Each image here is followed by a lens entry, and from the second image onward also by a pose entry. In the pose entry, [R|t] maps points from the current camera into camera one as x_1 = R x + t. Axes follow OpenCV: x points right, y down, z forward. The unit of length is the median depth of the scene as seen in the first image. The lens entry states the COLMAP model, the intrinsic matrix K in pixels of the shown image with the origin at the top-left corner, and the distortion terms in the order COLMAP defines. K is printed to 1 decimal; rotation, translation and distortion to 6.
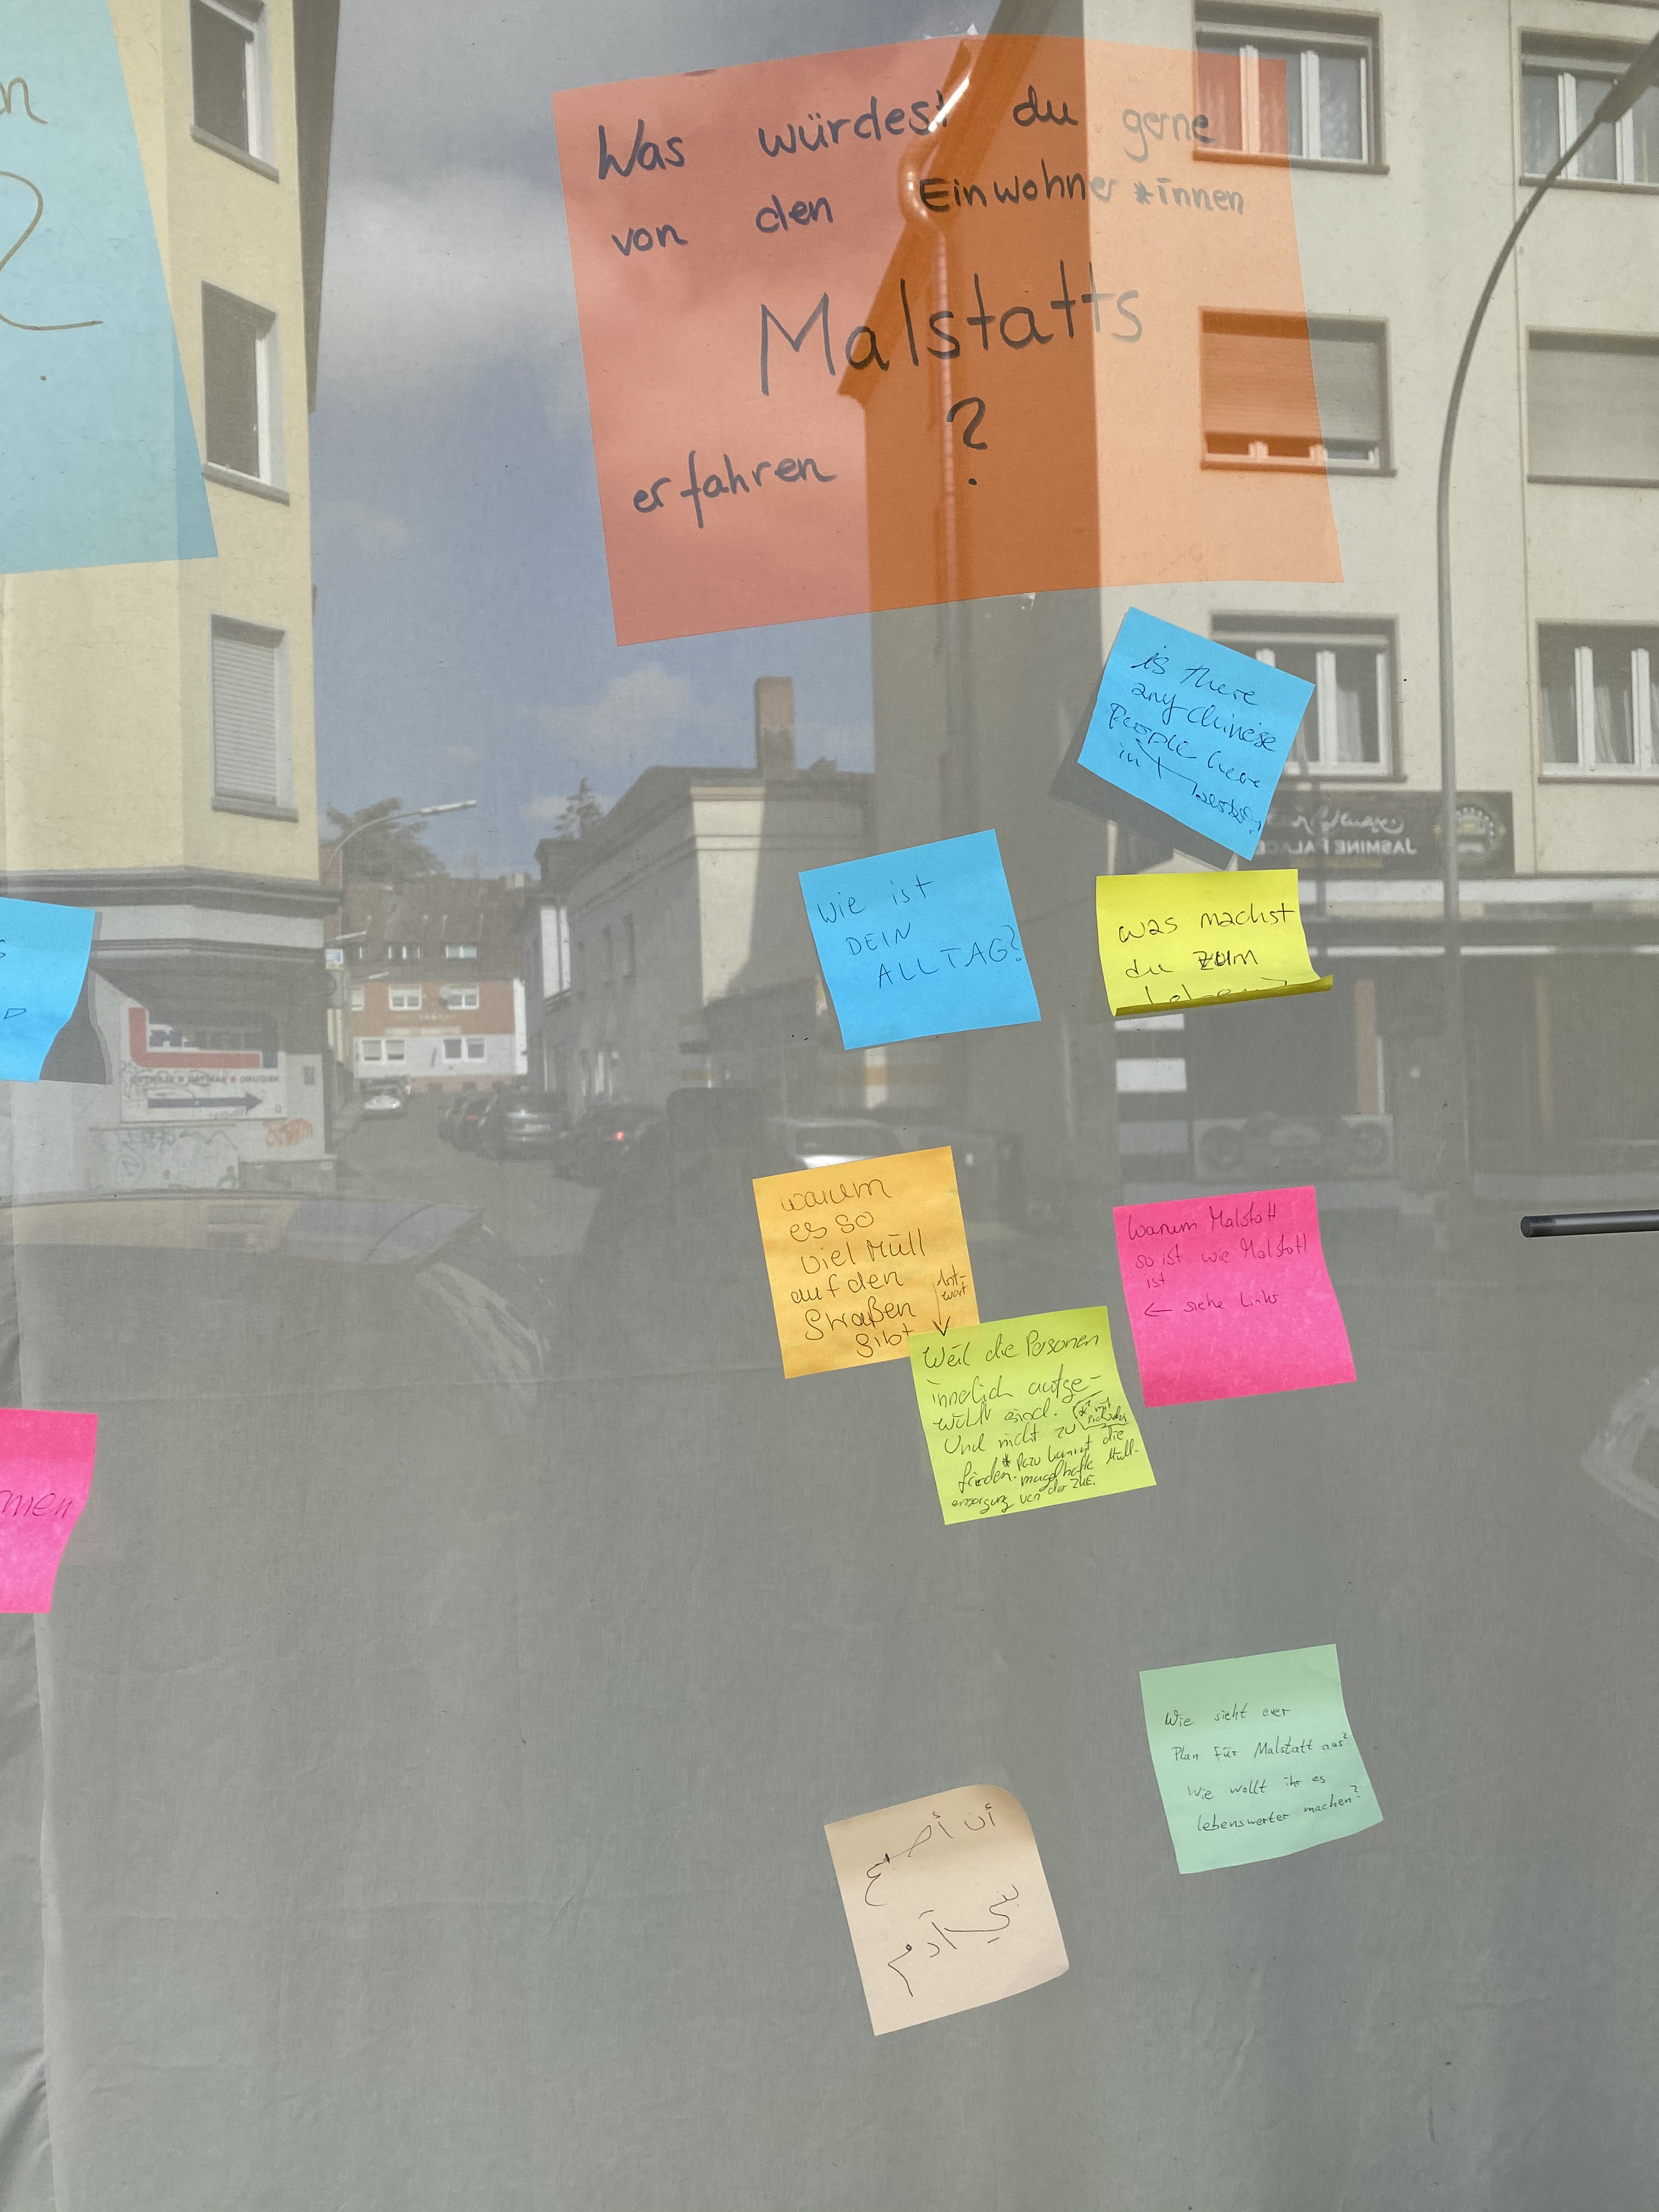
lens RADIAL K [[1658.8, 0, 828.5], [0, 1658.8, 1098.2], [0, 0, 1]] dist [-0.031316, 0.009929]
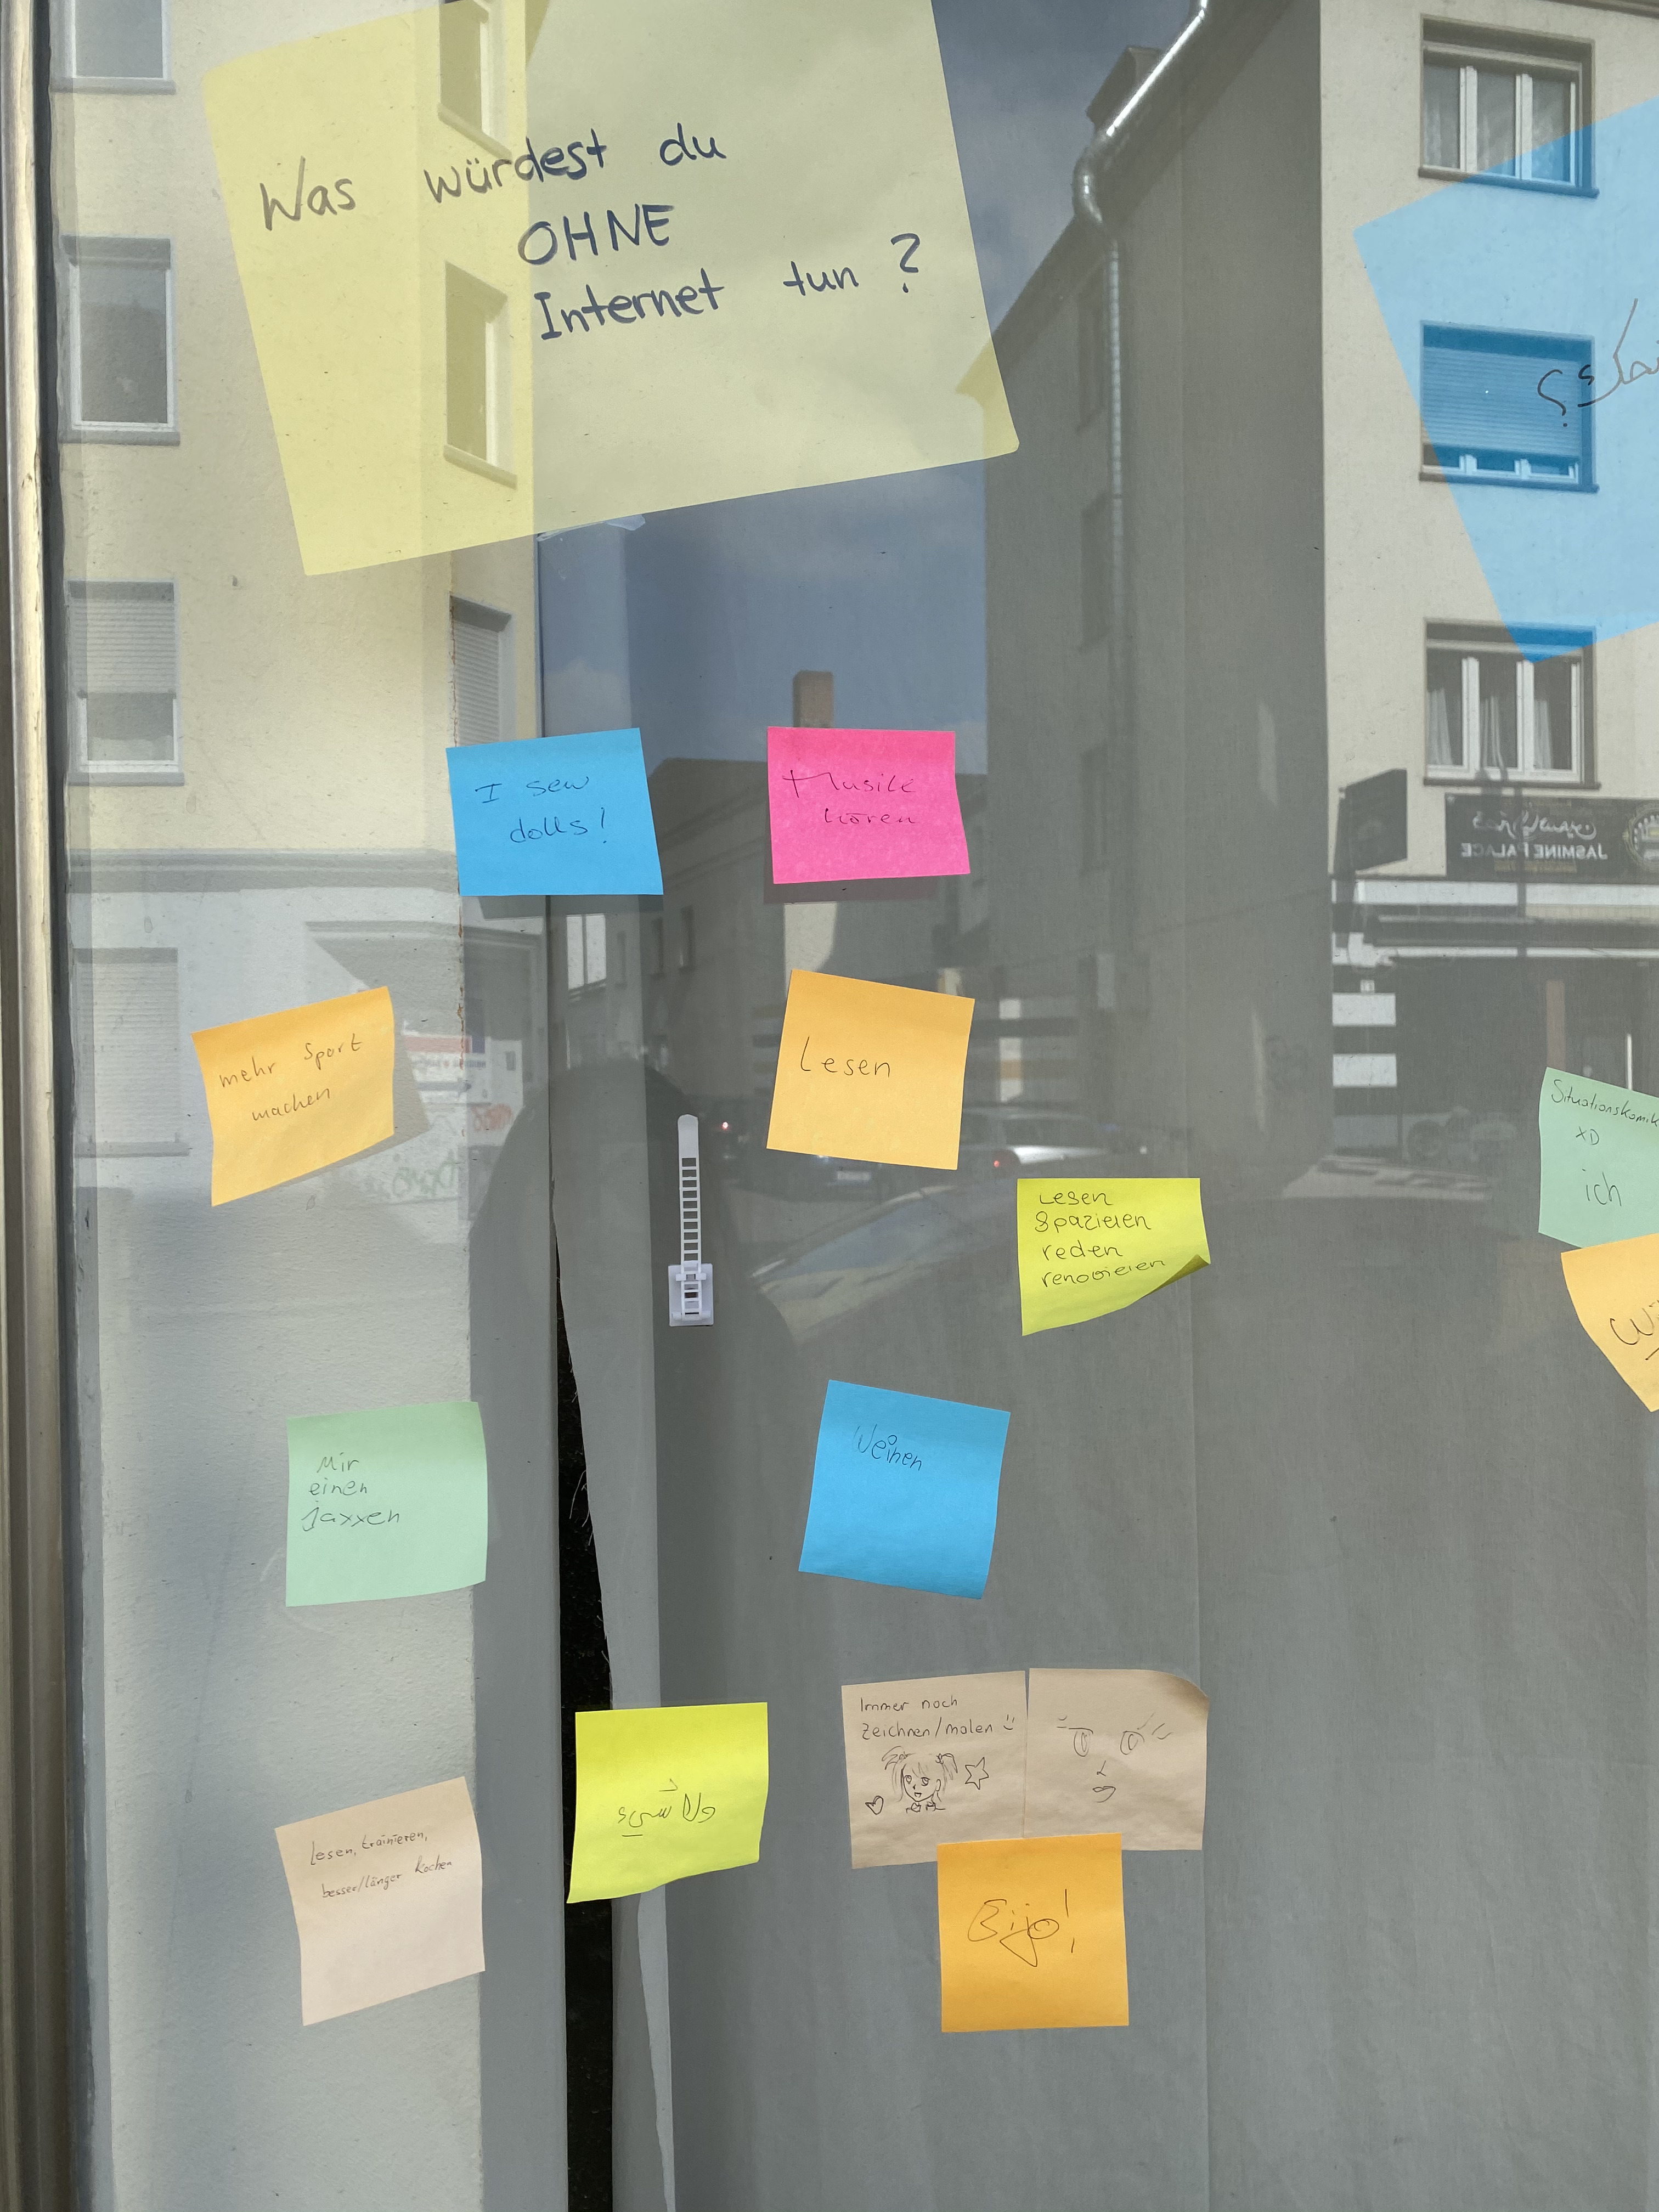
lens RADIAL K [[1658.8, 0, 832.0], [0, 1658.8, 1106.6], [0, 0, 1]] dist [-0.031316, 0.009929]
pose [[0.998961, 0.010772, 0.044282, -0.175212], [-0.011068, 0.999918, 0.006456, 0.005490], [-0.044209, -0.006939, 0.998998, -0.008554]]
